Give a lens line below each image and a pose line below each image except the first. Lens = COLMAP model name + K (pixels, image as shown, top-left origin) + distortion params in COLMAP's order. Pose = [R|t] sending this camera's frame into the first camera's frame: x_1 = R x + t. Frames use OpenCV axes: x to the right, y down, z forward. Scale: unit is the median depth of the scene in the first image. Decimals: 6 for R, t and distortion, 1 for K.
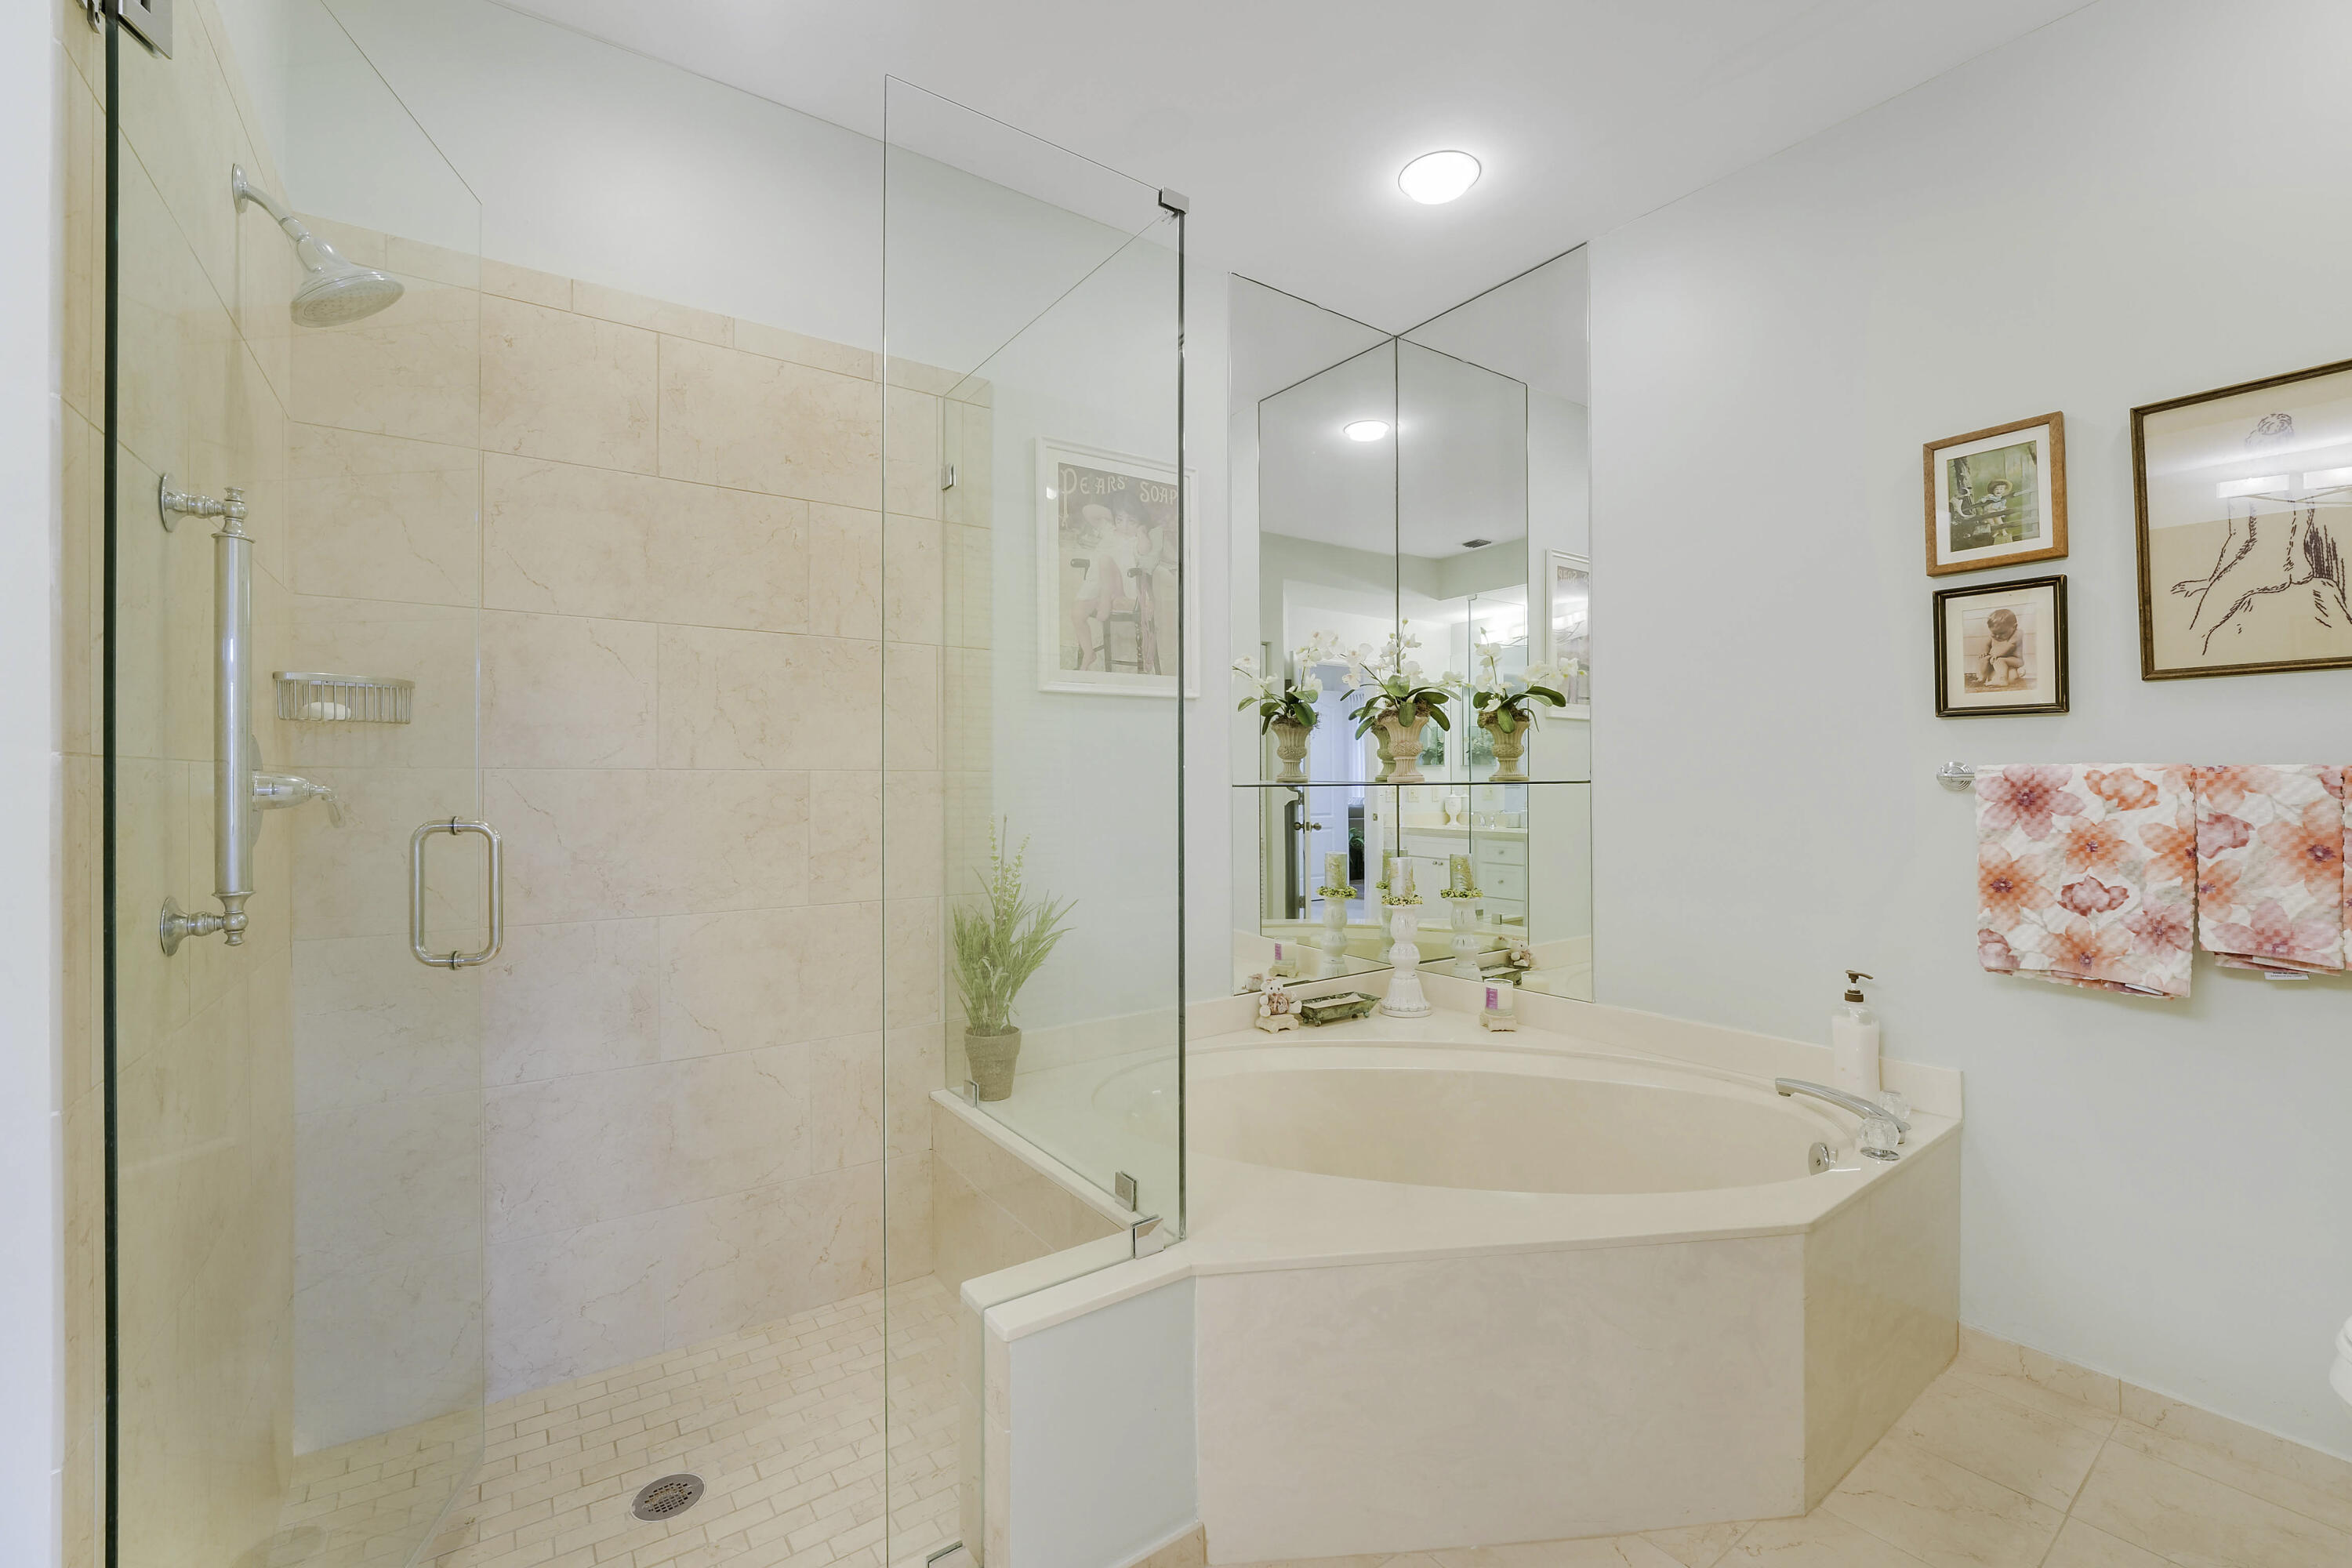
lens RADIAL K [[984.7, 0, 1173.2], [0, 984.7, 780.9], [0, 0, 1]] dist [-0.003271, -0.000020]
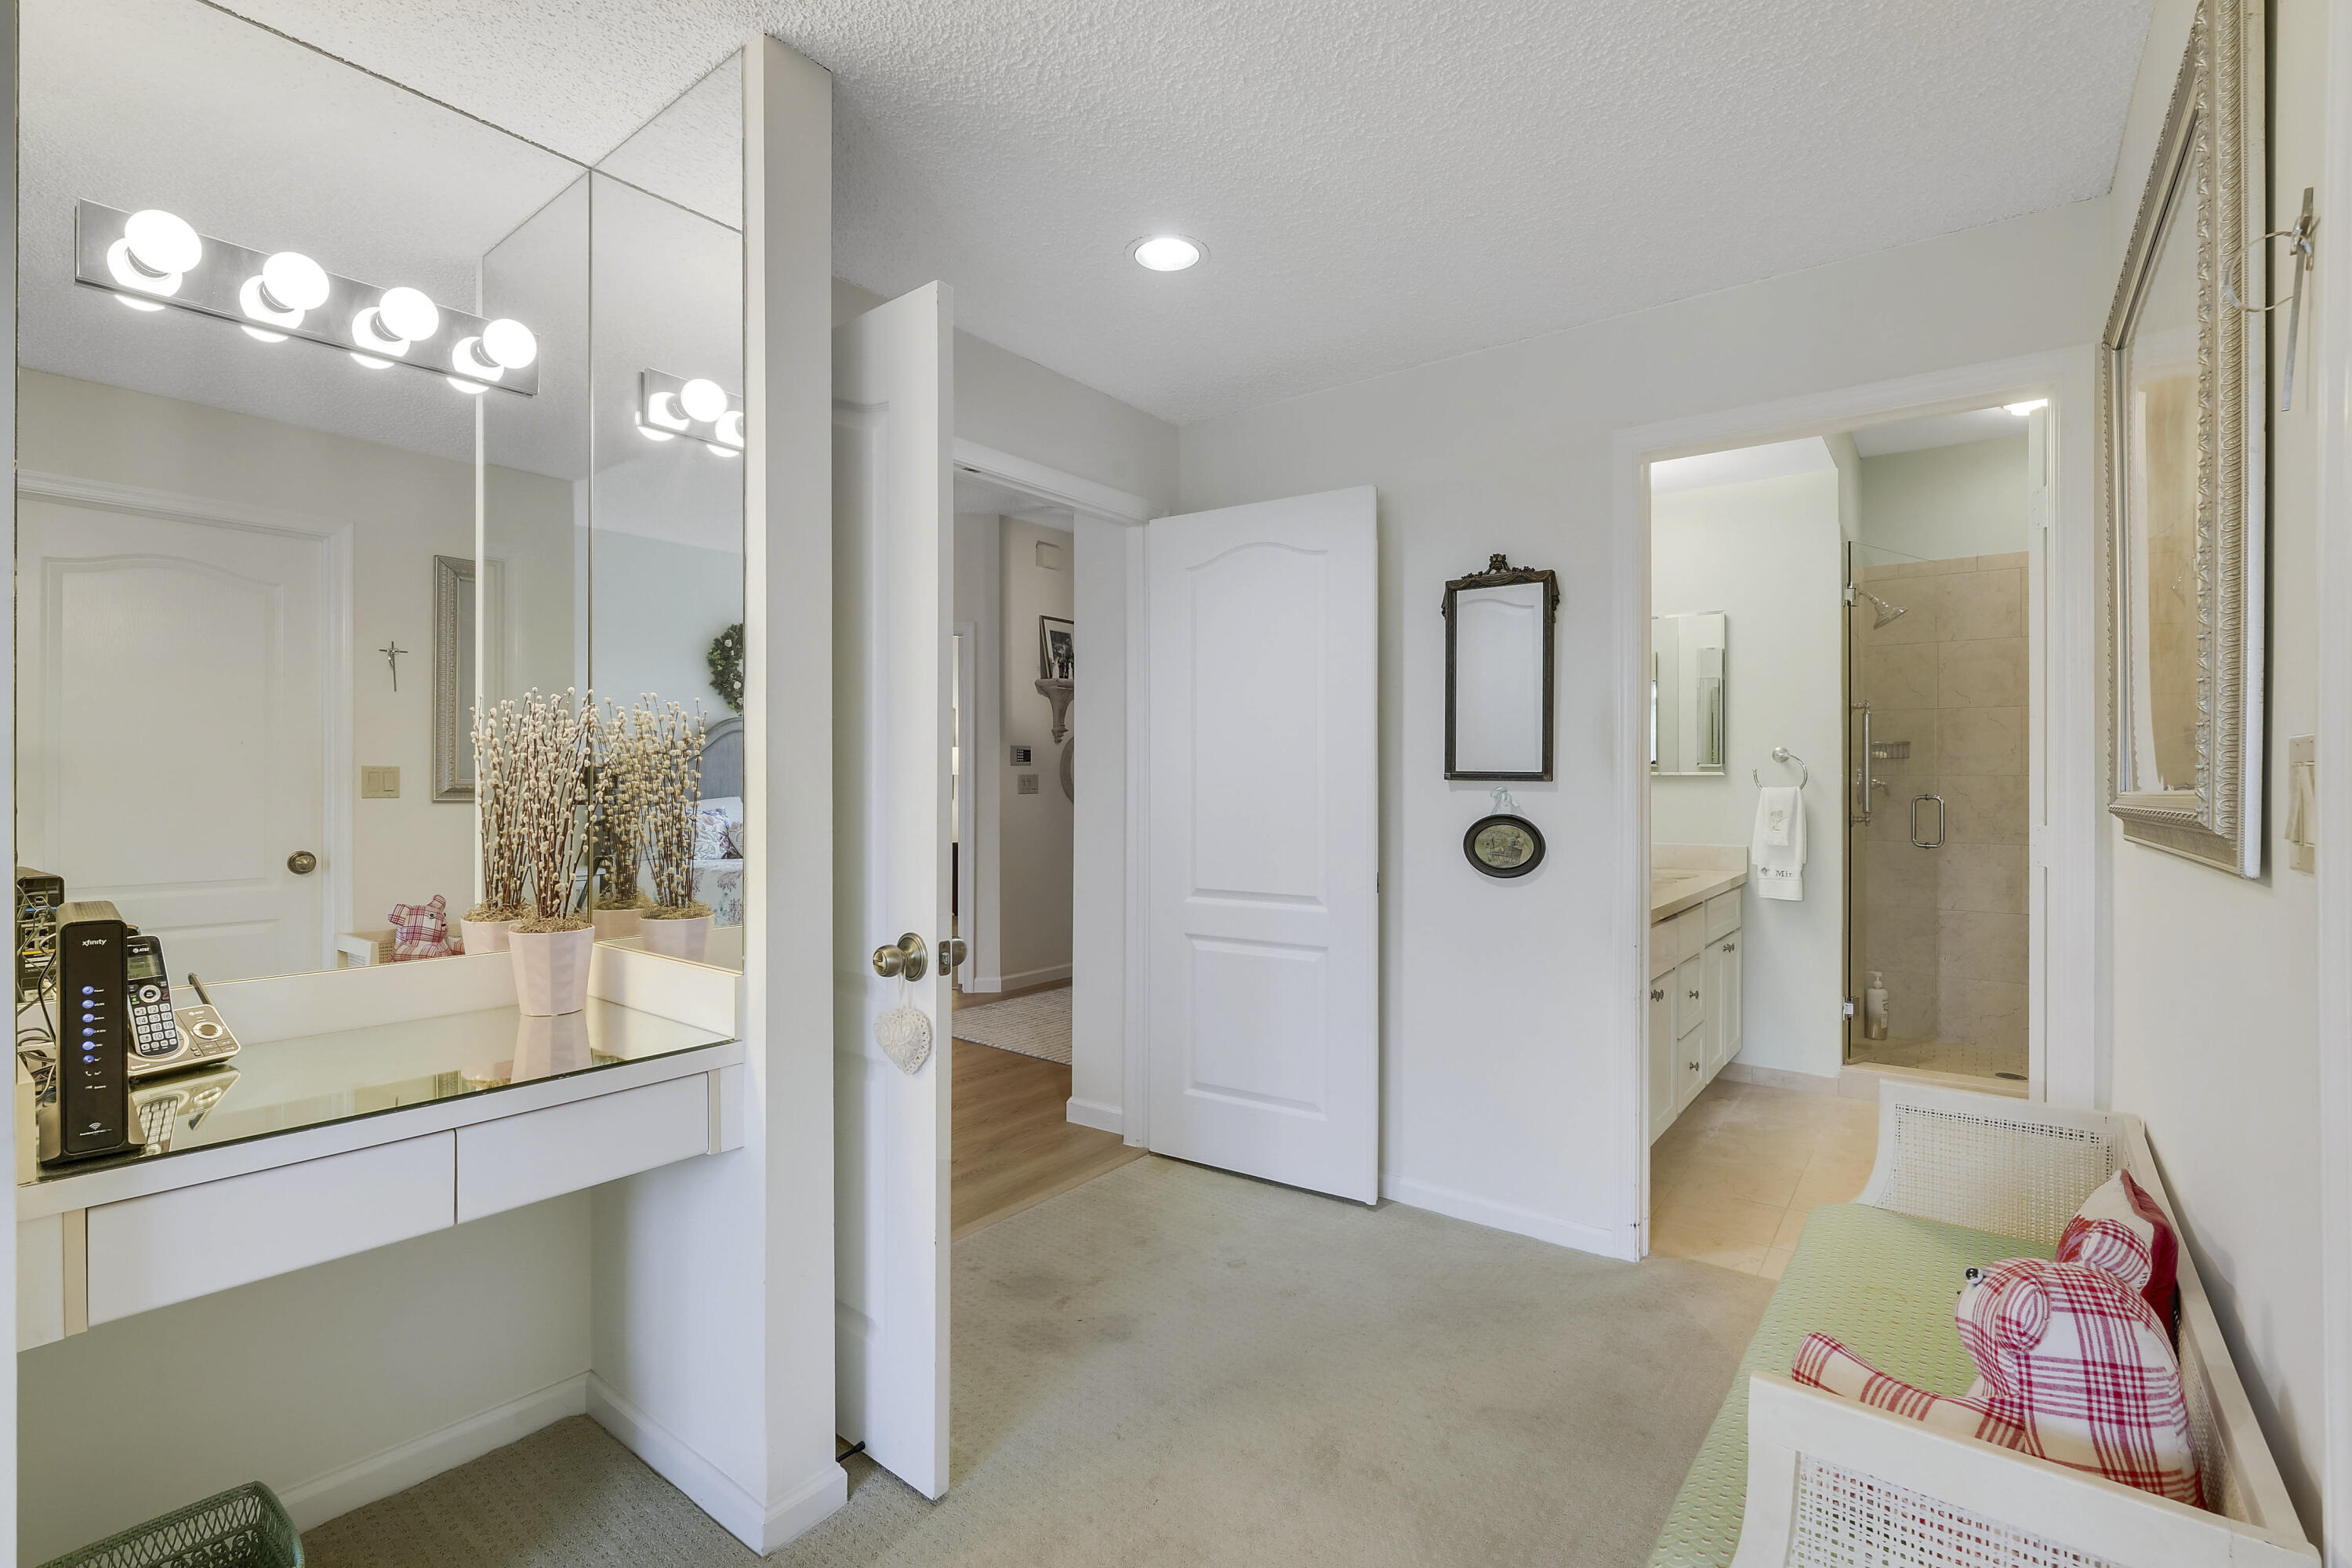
lens RADIAL K [[1063.2, 0, 1173.9], [0, 1063.2, 769.0], [0, 0, 1]] dist [-0.016939, 0.000143]
pose [[0.325565, -0.002925, -0.945515, 0.797226], [-0.005754, 0.999971, -0.005075, -0.004216], [0.945502, 0.007093, 0.325538, -1.135611]]
